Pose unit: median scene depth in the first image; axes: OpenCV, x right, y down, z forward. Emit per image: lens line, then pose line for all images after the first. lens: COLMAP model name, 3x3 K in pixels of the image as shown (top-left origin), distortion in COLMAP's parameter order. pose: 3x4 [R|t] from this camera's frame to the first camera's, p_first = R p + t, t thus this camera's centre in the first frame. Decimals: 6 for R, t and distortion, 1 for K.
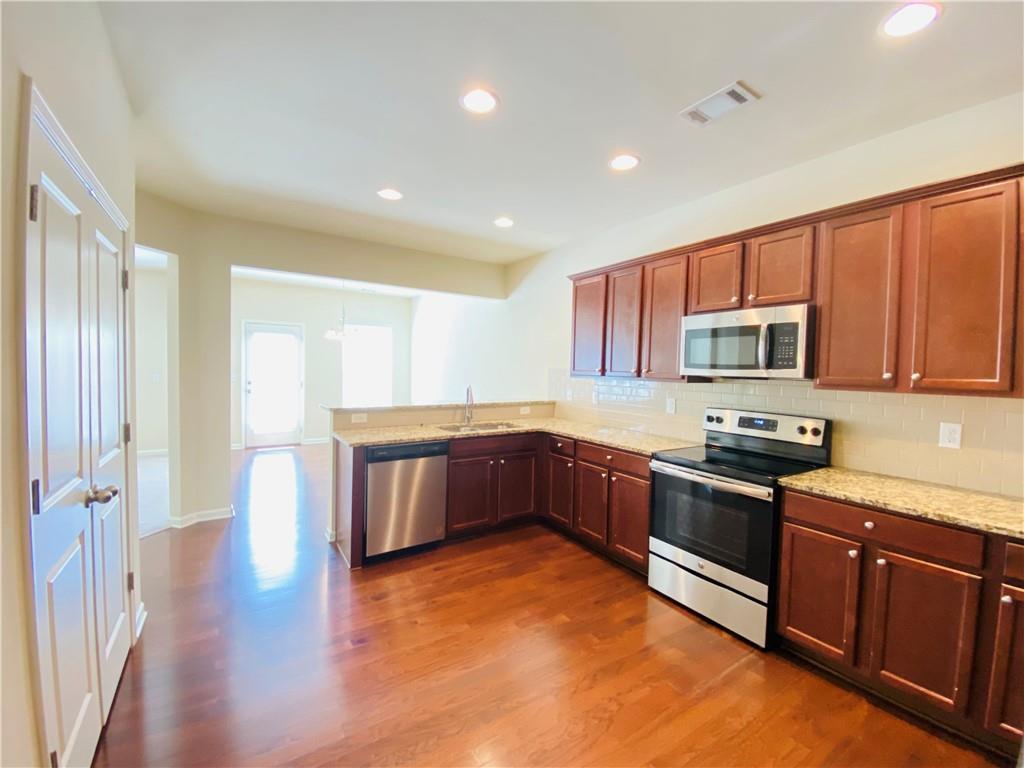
lens RADIAL K [[424.0, 0, 507.8], [0, 424.0, 385.1], [0, 0, 1]] dist [-0.000387, -0.000680]
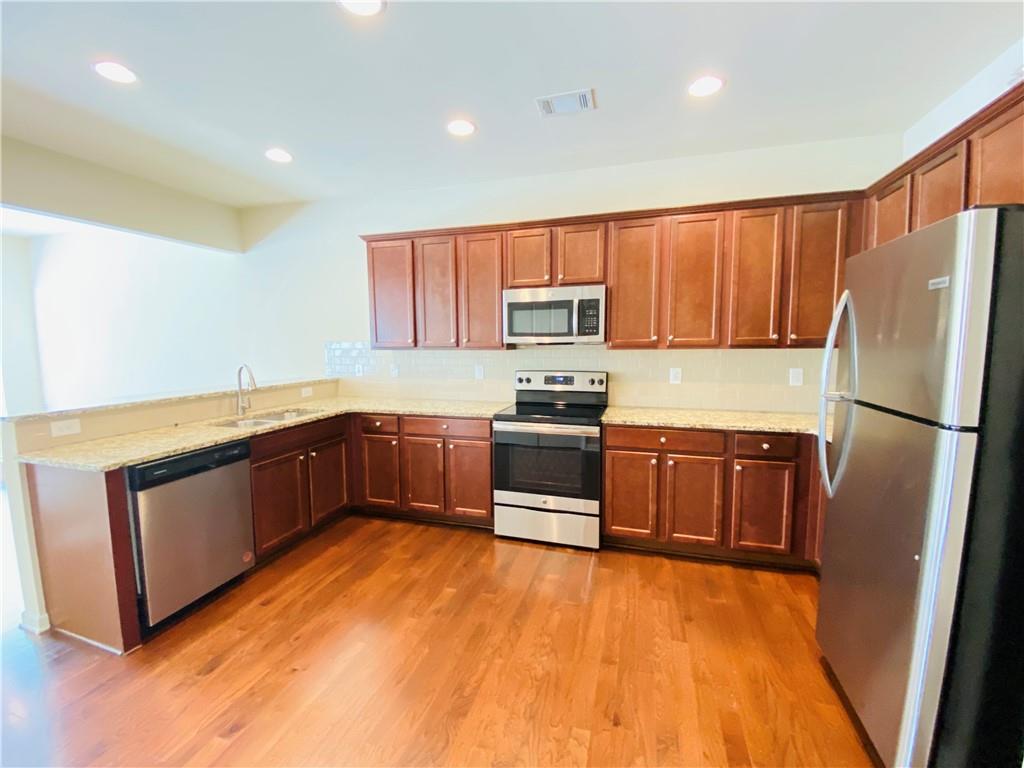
lens RADIAL K [[428.5, 0, 506.9], [0, 428.5, 383.0], [0, 0, 1]] dist [0.070610, -0.038941]
pose [[0.772096, -0.092879, 0.628682, -0.321331], [0.053468, 0.995249, 0.081369, -0.011791], [-0.633252, -0.029211, 0.773394, 0.122660]]
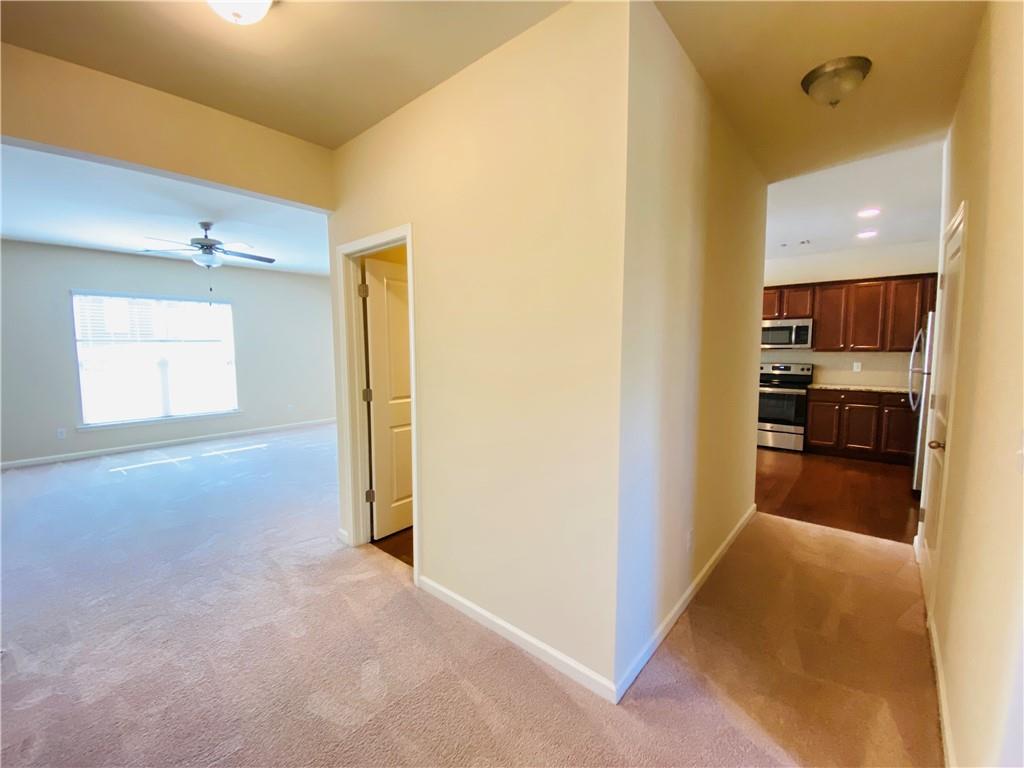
lens RADIAL K [[421.2, 0, 508.1], [0, 421.2, 380.5], [0, 0, 1]] dist [0.027425, -0.023054]
pose [[0.962036, -0.049009, 0.268488, -1.441034], [0.036903, 0.998069, 0.049955, -0.011606], [-0.270418, -0.038151, 0.961987, -0.802652]]
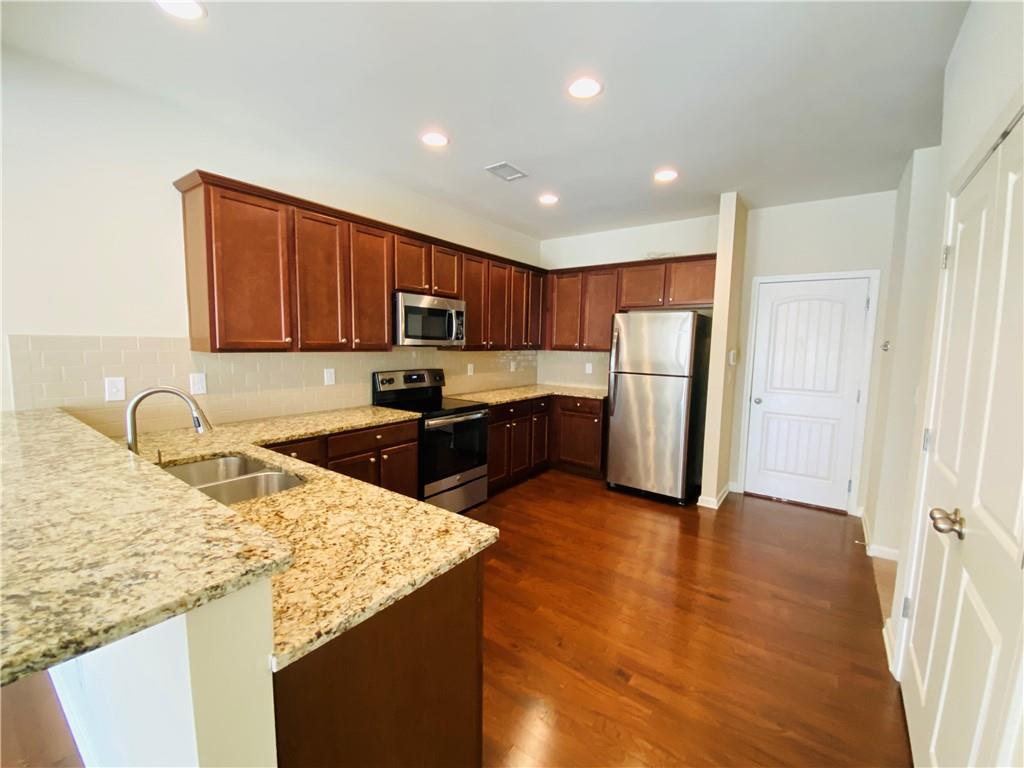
lens RADIAL K [[424.0, 0, 507.8], [0, 424.0, 385.1], [0, 0, 1]] dist [-0.000387, -0.000680]
pose [[-0.352848, -0.119580, 0.928008, -0.782746], [0.014105, 0.991007, 0.133061, -0.066043], [-0.935574, 0.060040, -0.347989, 1.185807]]
